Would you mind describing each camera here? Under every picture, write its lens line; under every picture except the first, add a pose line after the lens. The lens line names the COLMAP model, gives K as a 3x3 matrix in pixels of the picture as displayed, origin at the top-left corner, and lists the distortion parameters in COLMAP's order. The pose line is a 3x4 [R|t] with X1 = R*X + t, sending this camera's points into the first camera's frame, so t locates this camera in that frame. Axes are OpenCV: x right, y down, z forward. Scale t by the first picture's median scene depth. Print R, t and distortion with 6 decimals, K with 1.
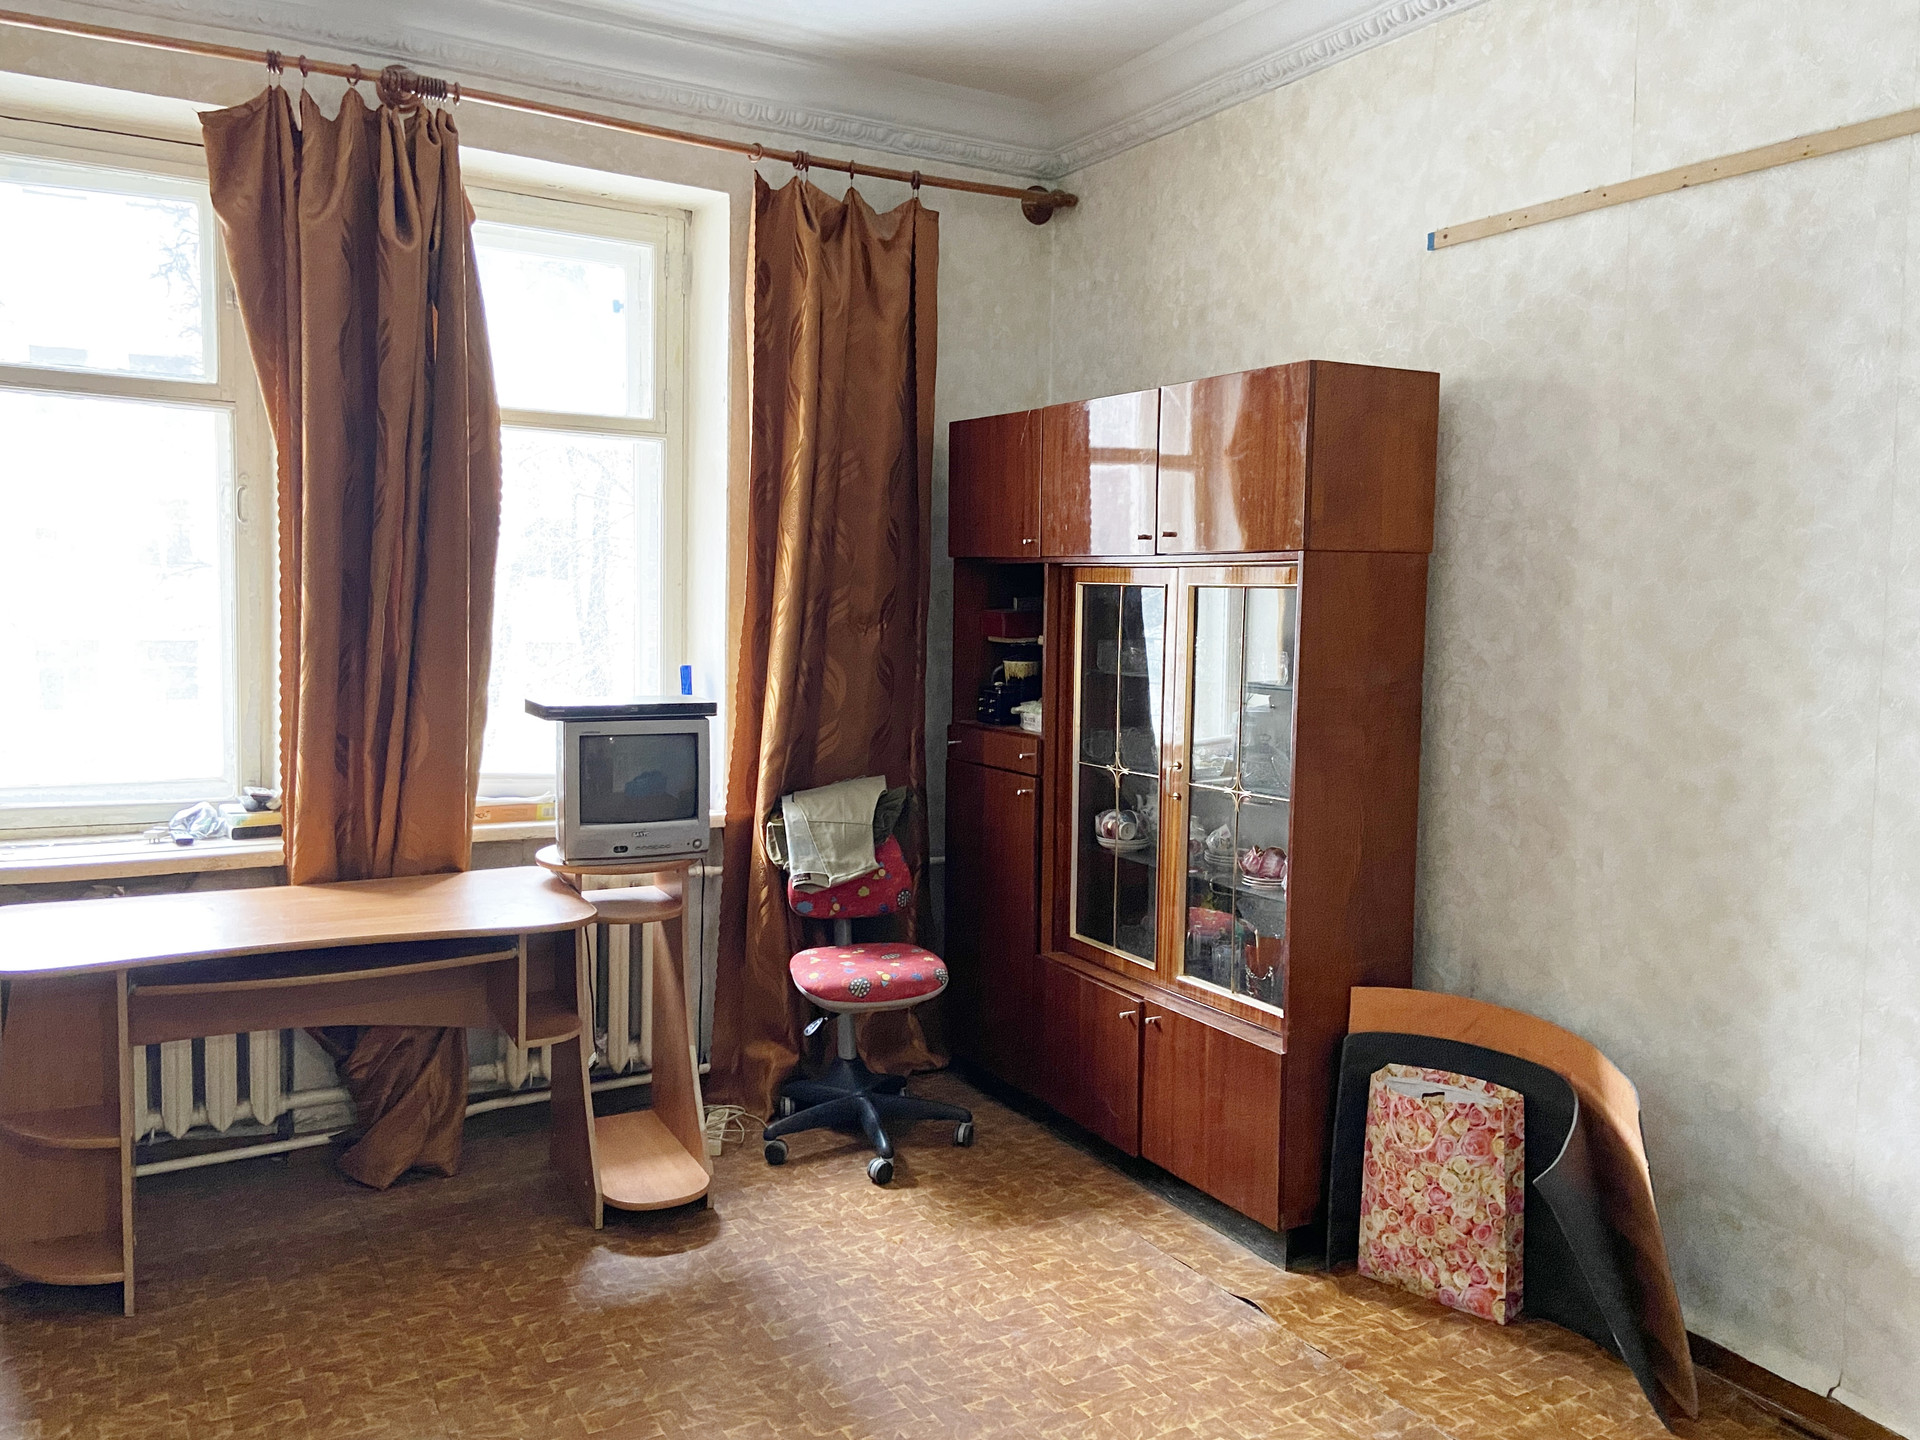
lens RADIAL K [[1489.2, 0, 960.0], [0, 1489.2, 720.0], [0, 0, 1]] dist [-0.001102, -0.001732]
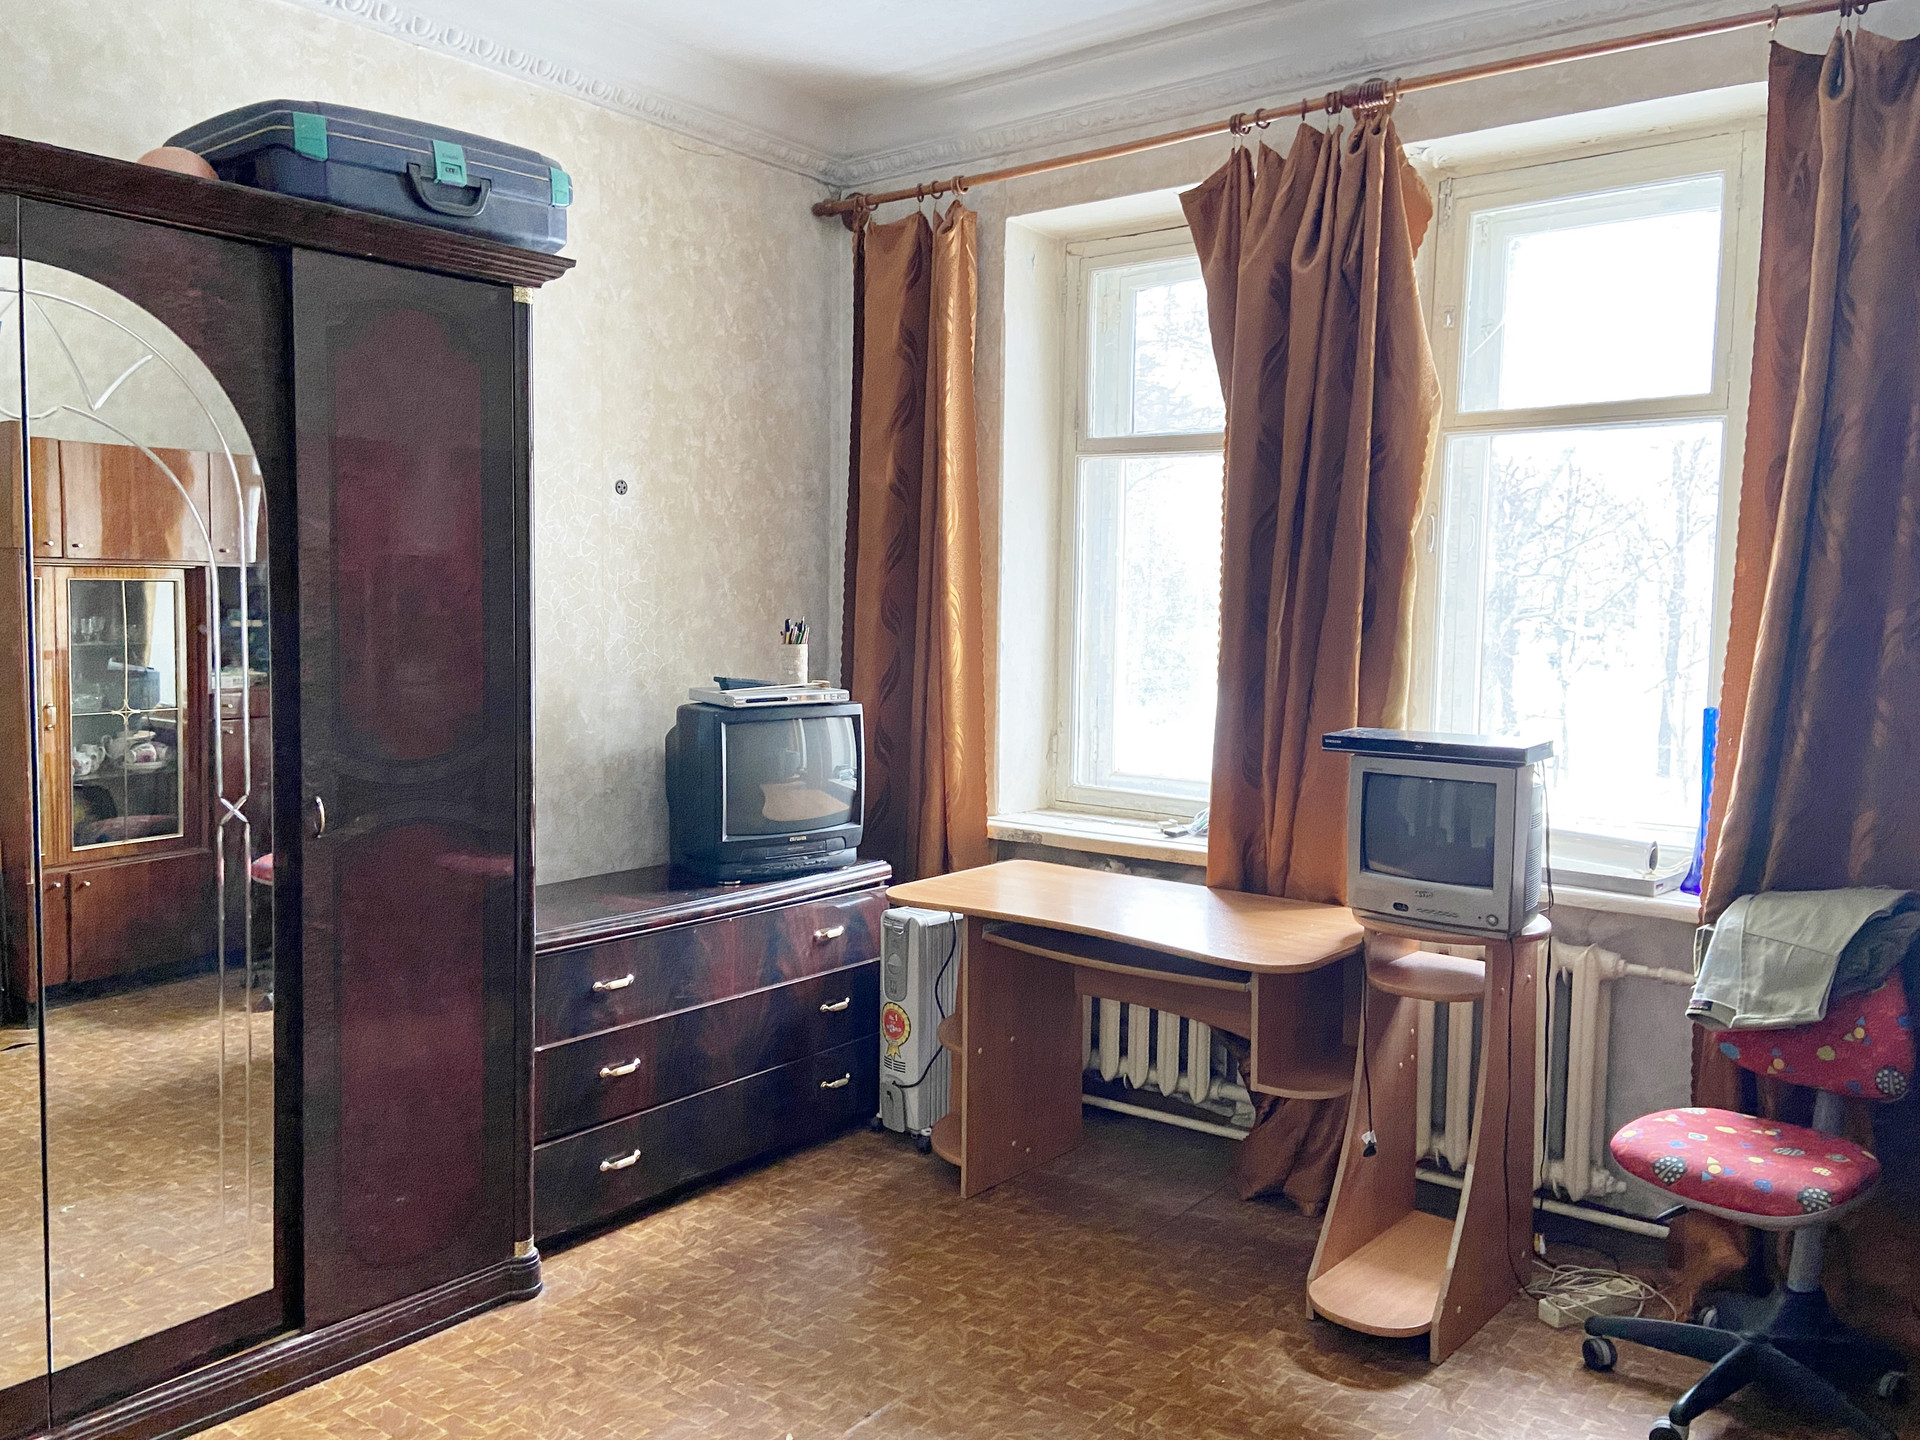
lens RADIAL K [[1531.5, 0, 960.4], [0, 1531.5, 692.7], [0, 0, 1]] dist [0.156600, -0.228740]
pose [[0.361082, 0.046873, -0.931355, 0.522873], [-0.078910, 0.996690, 0.019568, -0.036742], [0.929189, 0.066427, 0.363586, 0.414464]]
